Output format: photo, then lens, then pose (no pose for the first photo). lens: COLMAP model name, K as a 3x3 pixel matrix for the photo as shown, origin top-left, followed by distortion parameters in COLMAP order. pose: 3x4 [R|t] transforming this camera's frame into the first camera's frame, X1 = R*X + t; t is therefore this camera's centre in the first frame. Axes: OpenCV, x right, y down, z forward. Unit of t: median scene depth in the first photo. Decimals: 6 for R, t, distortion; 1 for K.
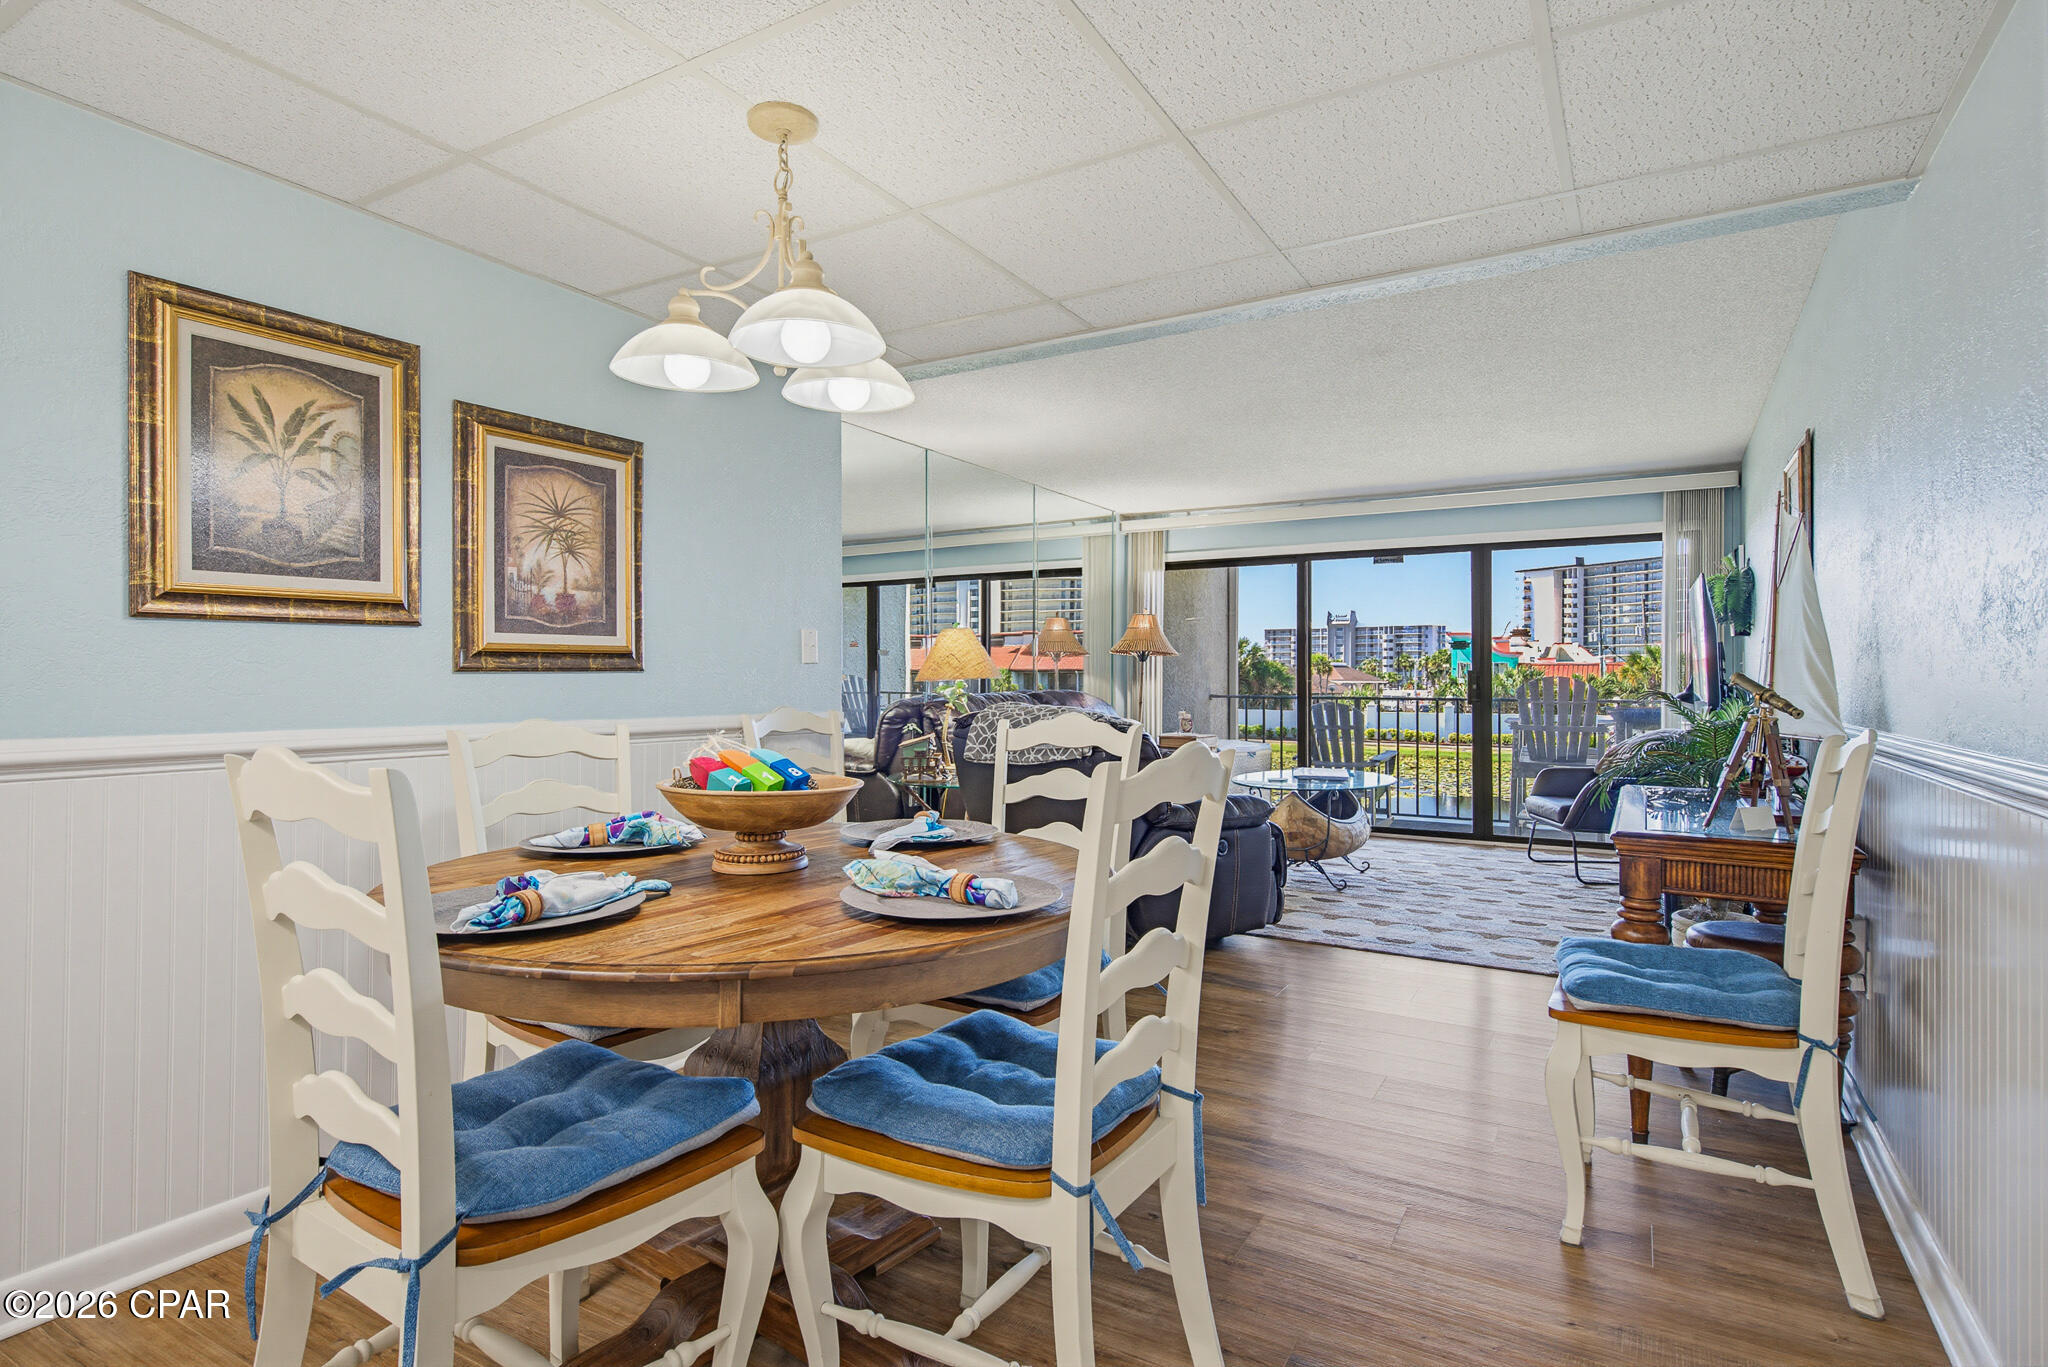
lens RADIAL K [[1050.9, 0, 1013.7], [0, 1050.9, 667.0], [0, 0, 1]] dist [0.003666, -0.000744]
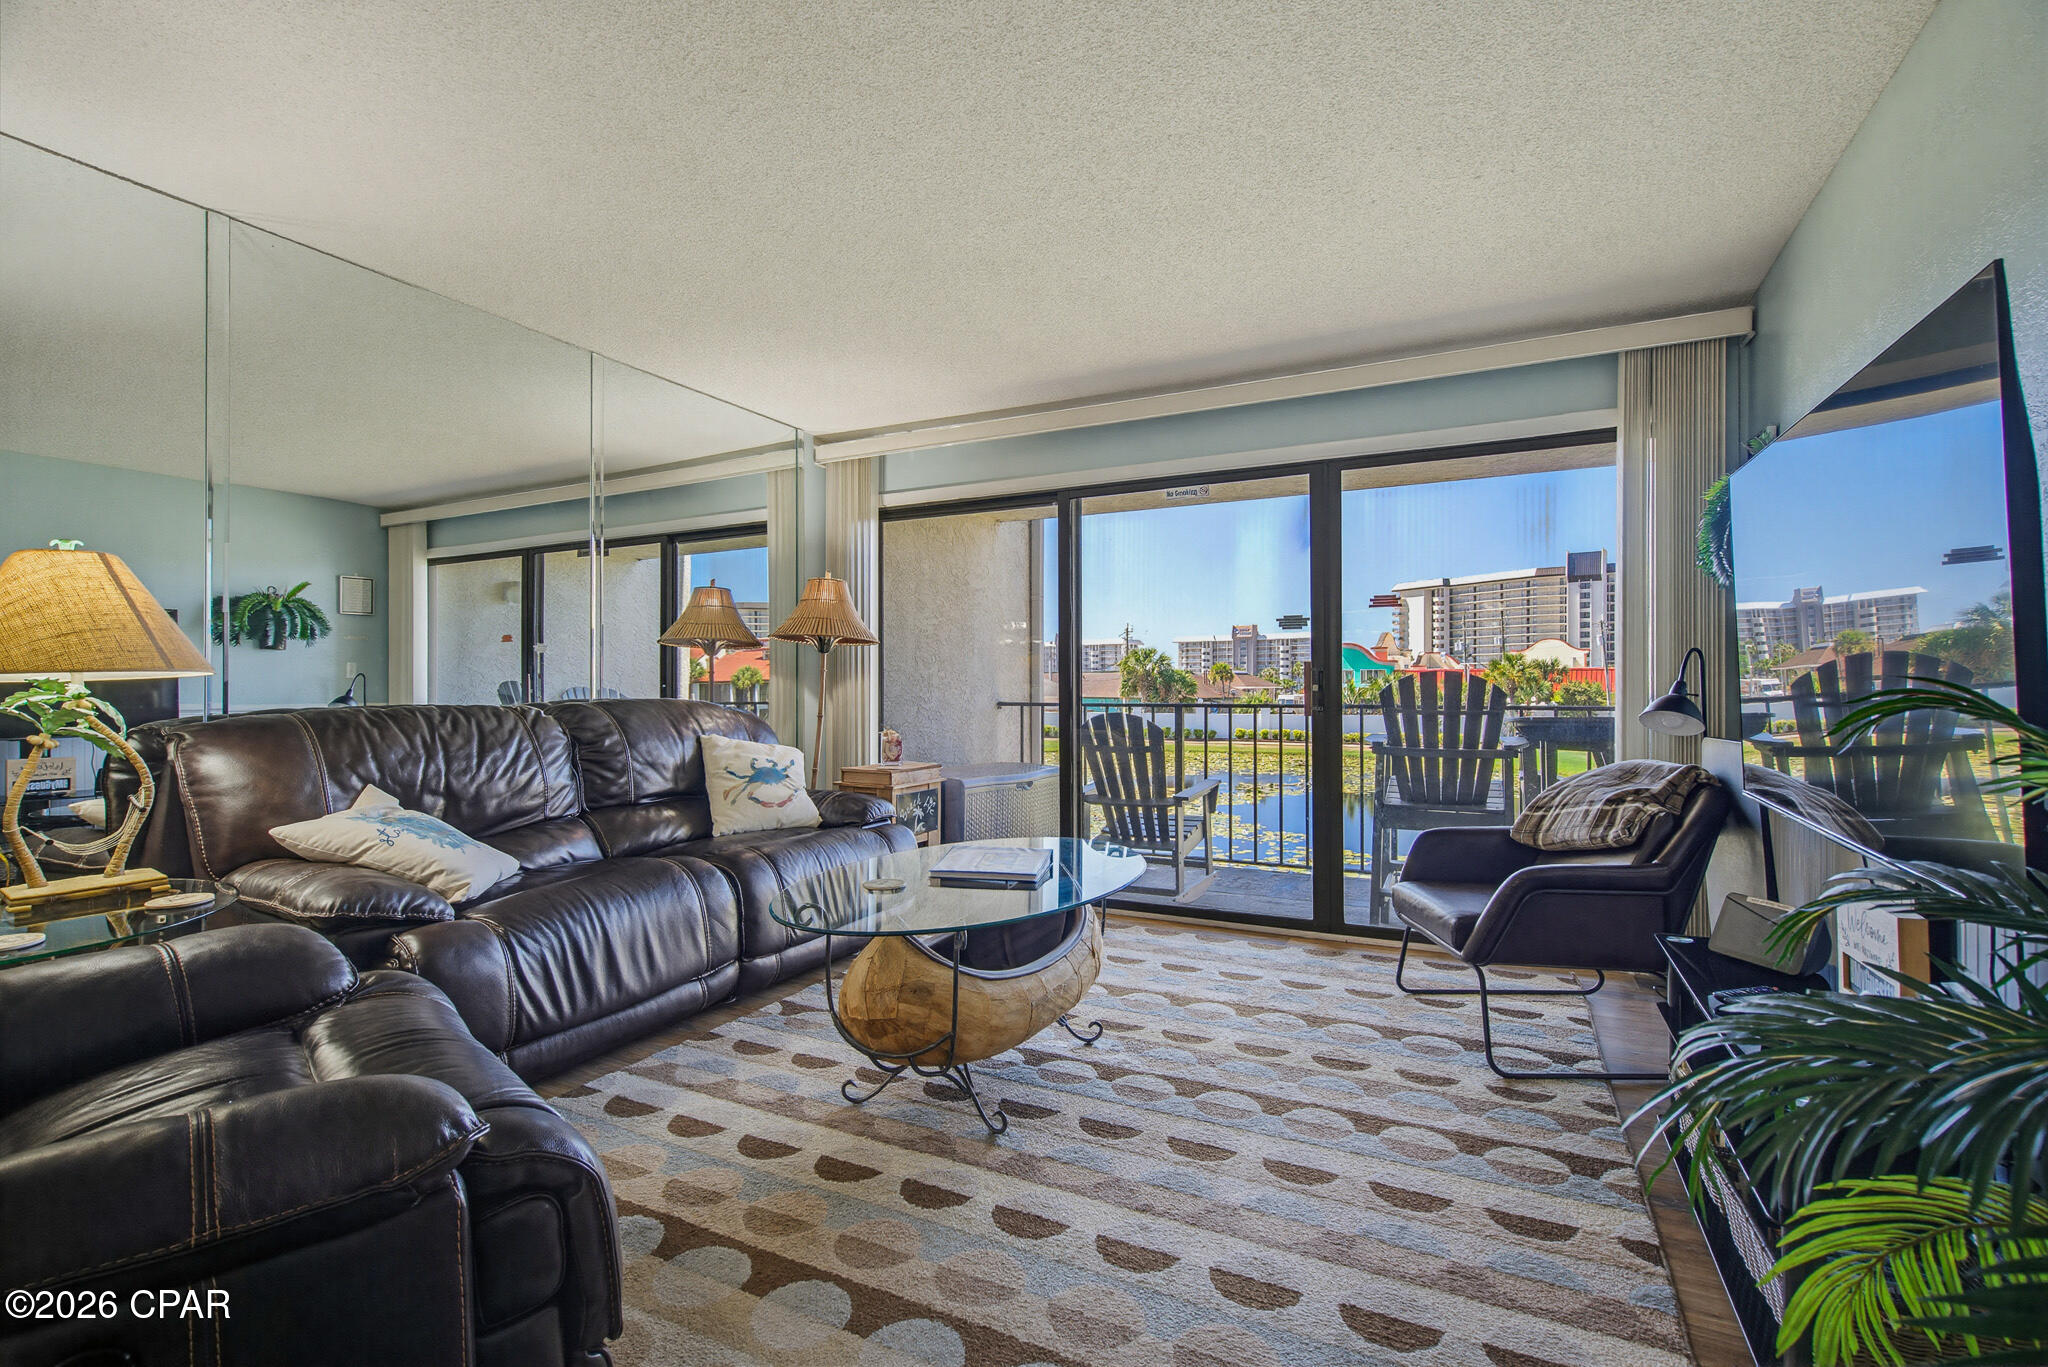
lens RADIAL K [[919.9, 0, 1034.8], [0, 919.9, 683.8], [0, 0, 1]] dist [0.000107, -0.000029]
pose [[0.997247, -0.005470, 0.073945, 0.217849], [0.004869, 0.999954, 0.008302, 0.010673], [-0.073987, -0.007919, 0.997228, 0.440055]]
